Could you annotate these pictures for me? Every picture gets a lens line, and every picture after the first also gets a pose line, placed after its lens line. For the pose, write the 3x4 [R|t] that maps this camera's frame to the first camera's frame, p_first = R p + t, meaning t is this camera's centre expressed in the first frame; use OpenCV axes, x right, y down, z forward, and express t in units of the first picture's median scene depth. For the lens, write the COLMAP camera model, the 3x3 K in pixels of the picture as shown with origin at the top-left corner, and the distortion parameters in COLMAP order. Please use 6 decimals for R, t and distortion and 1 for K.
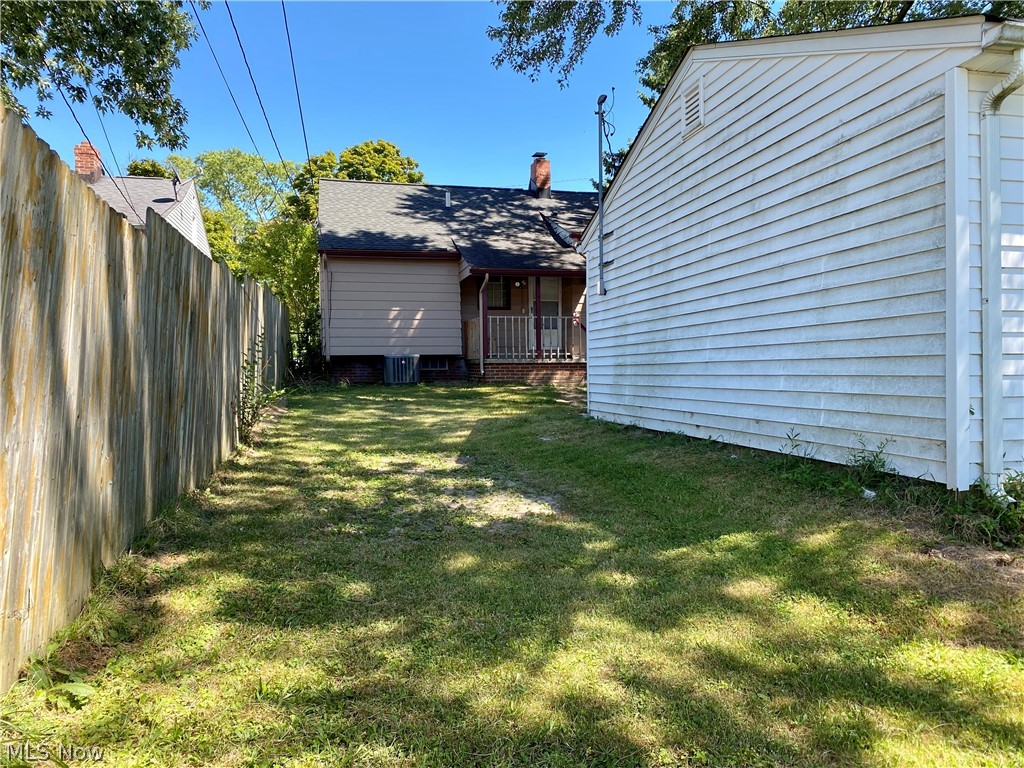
lens RADIAL K [[776.2, 0, 514.6], [0, 776.2, 384.9], [0, 0, 1]] dist [0.022117, -0.005534]
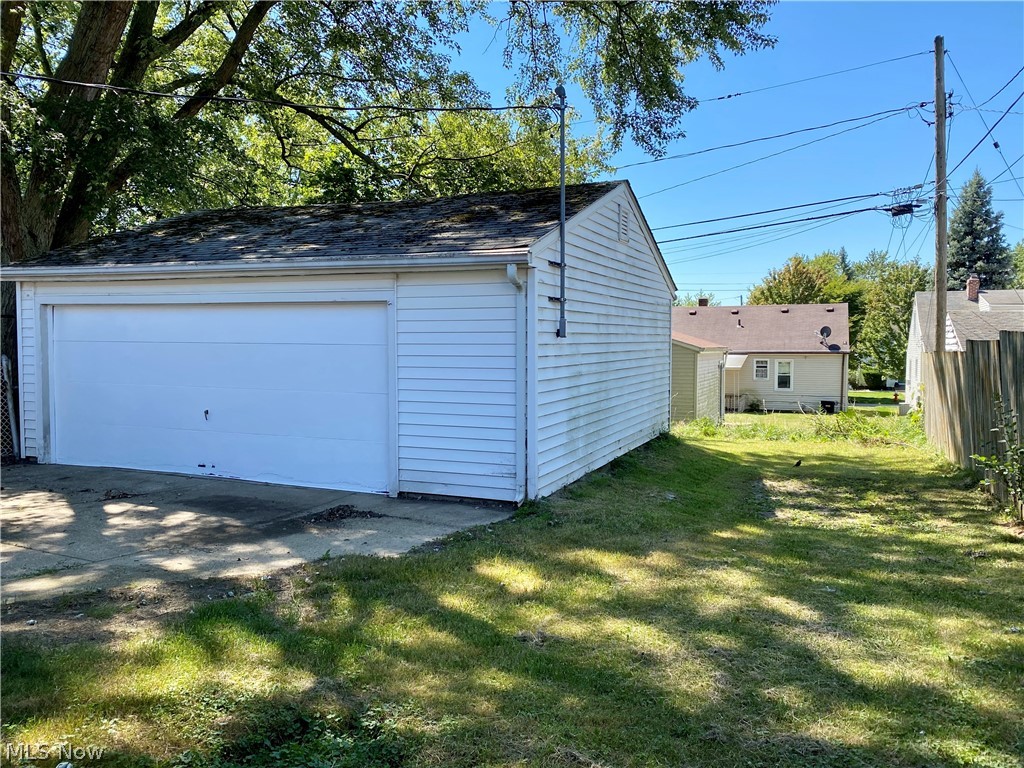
lens RADIAL K [[776.2, 0, 513.3], [0, 776.2, 384.0], [0, 0, 1]] dist [0.022117, -0.005534]
pose [[-0.812798, -0.024107, 0.582047, -0.183908], [0.017045, 0.997731, 0.065127, -0.068249], [-0.582296, 0.062856, -0.810543, 0.956834]]
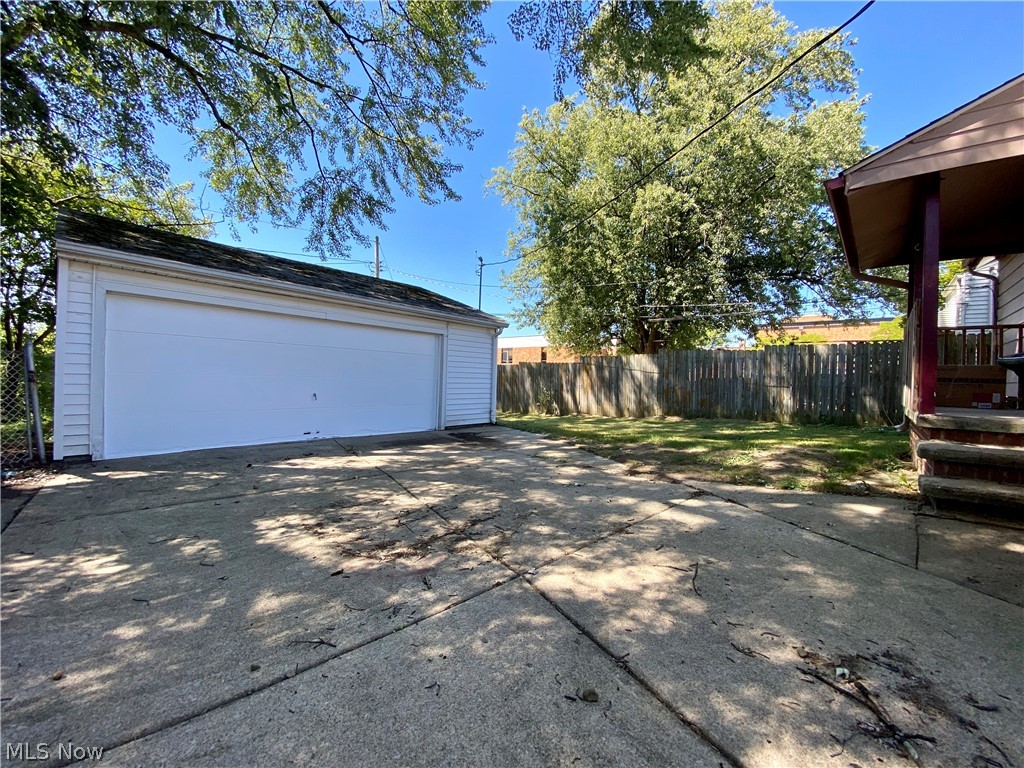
lens RADIAL K [[415.9, 0, 516.9], [0, 415.9, 382.9], [0, 0, 1]] dist [0.009411, -0.013150]
pose [[-0.810757, -0.002143, -0.585379, 0.352079], [-0.022380, 0.999376, 0.027337, -0.045915], [0.584955, 0.035264, -0.810299, 1.088753]]
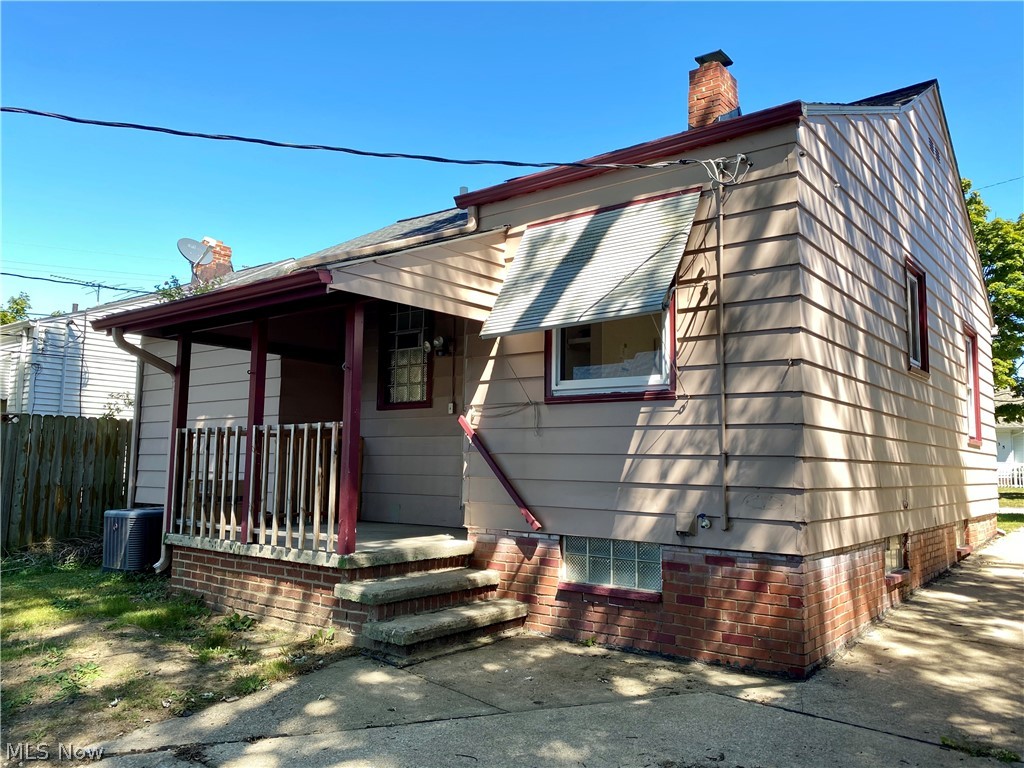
lens RADIAL K [[776.2, 0, 517.2], [0, 776.2, 384.5], [0, 0, 1]] dist [0.022117, -0.005534]
pose [[0.628720, -0.064063, -0.774989, 0.390983], [-0.040769, 0.992515, -0.115118, -0.069217], [0.776562, 0.103972, 0.621402, 0.855688]]
